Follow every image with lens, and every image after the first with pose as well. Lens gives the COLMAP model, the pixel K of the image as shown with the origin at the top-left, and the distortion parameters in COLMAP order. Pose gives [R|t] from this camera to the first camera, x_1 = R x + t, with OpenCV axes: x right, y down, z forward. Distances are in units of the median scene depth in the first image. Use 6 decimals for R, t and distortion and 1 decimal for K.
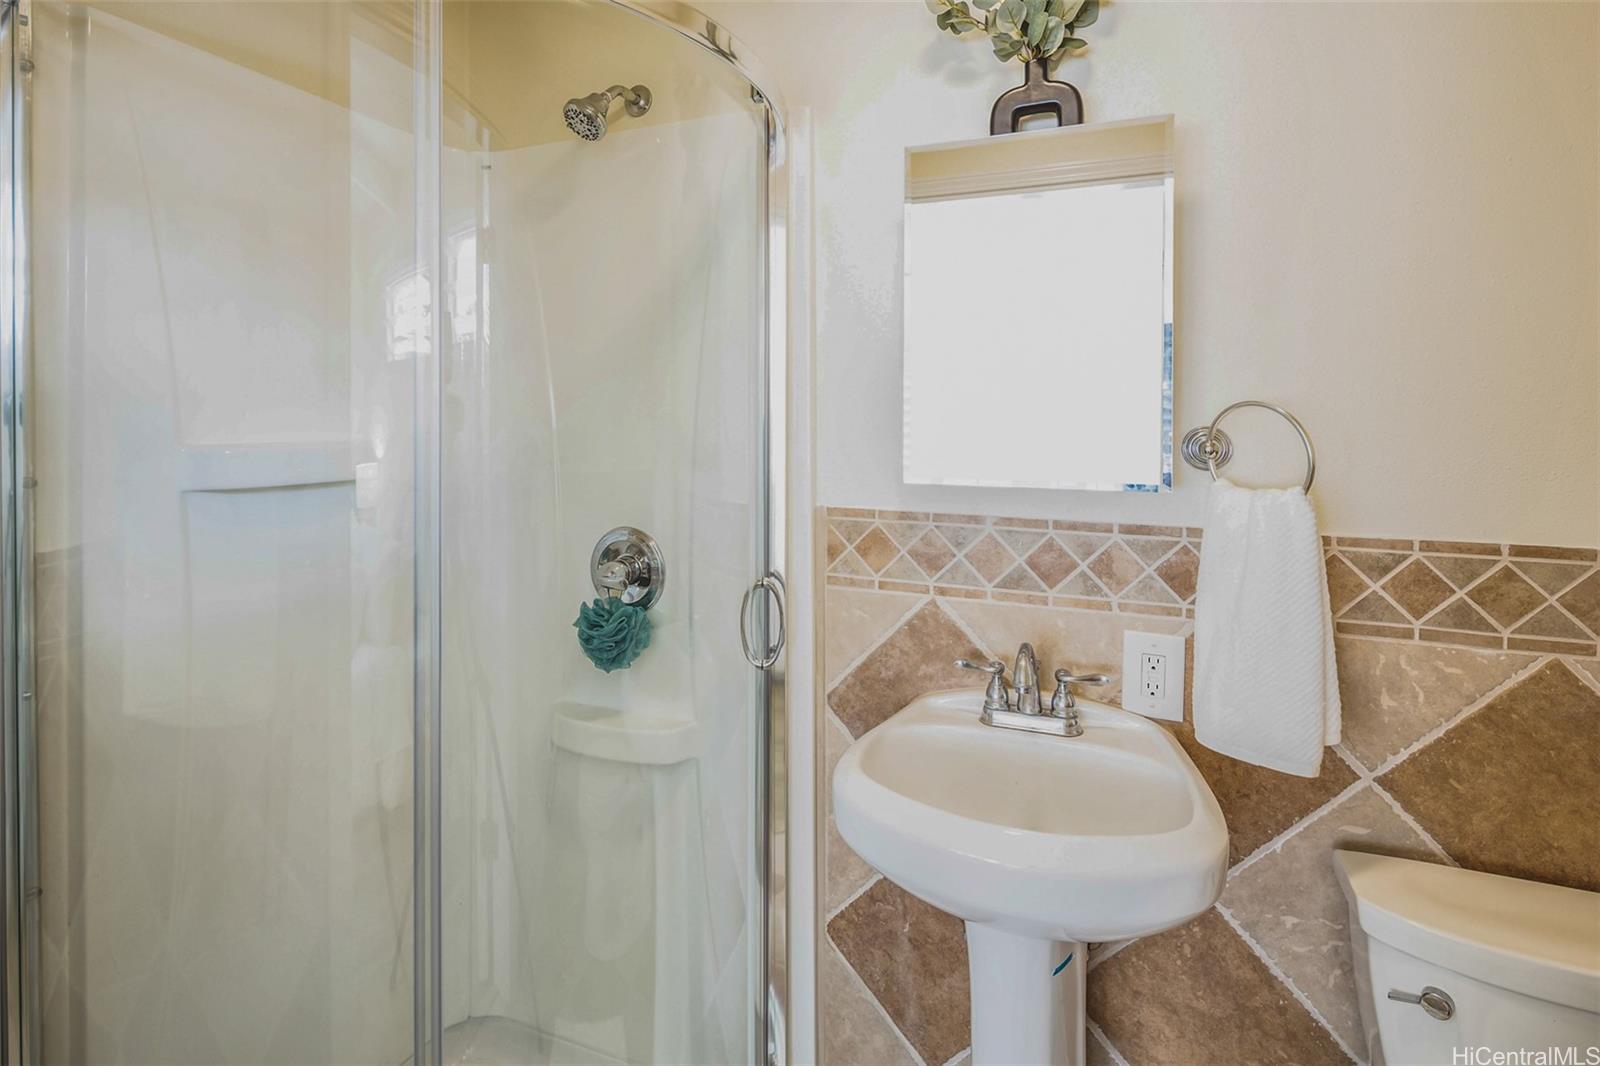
lens RADIAL K [[772.6, 0, 796.1], [0, 772.6, 534.4], [0, 0, 1]] dist [0.002905, -0.000214]
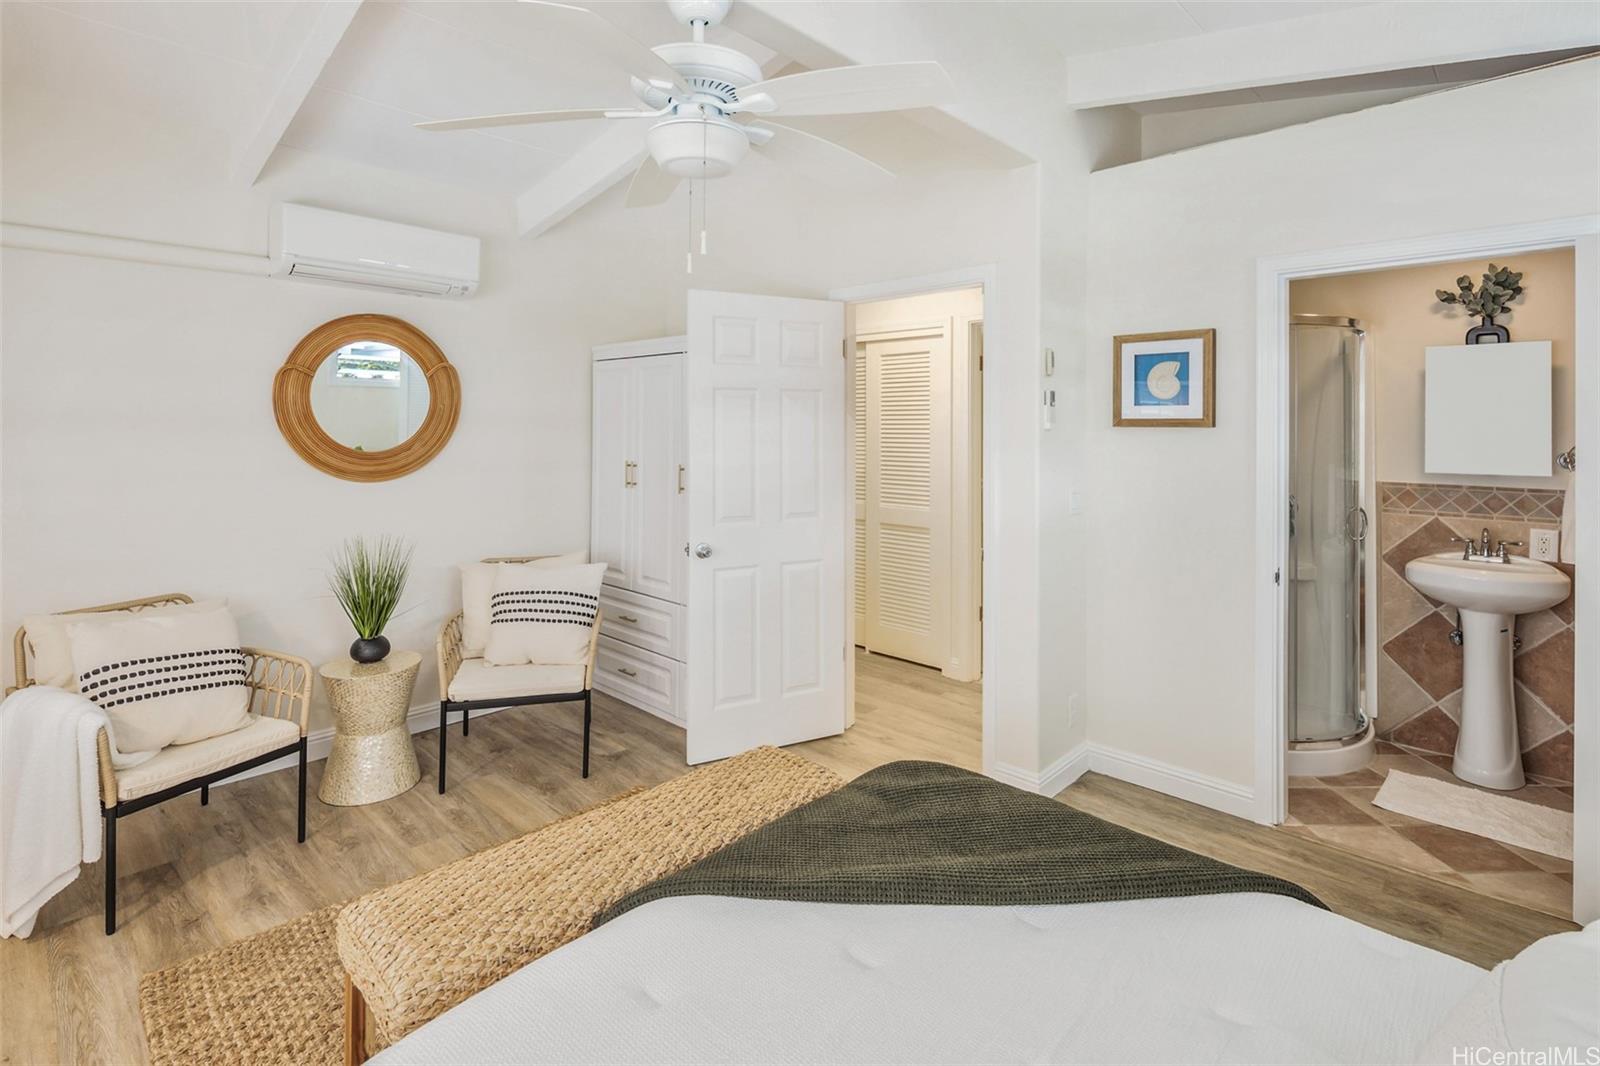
lens RADIAL K [[772.6, 0, 802.1], [0, 772.6, 486.8], [0, 0, 1]] dist [0.002905, -0.000214]
pose [[0.928422, -0.000943, -0.371527, -0.884656], [-0.002777, 0.999951, -0.009479, 0.012017], [0.371517, 0.009832, 0.928374, -2.334415]]
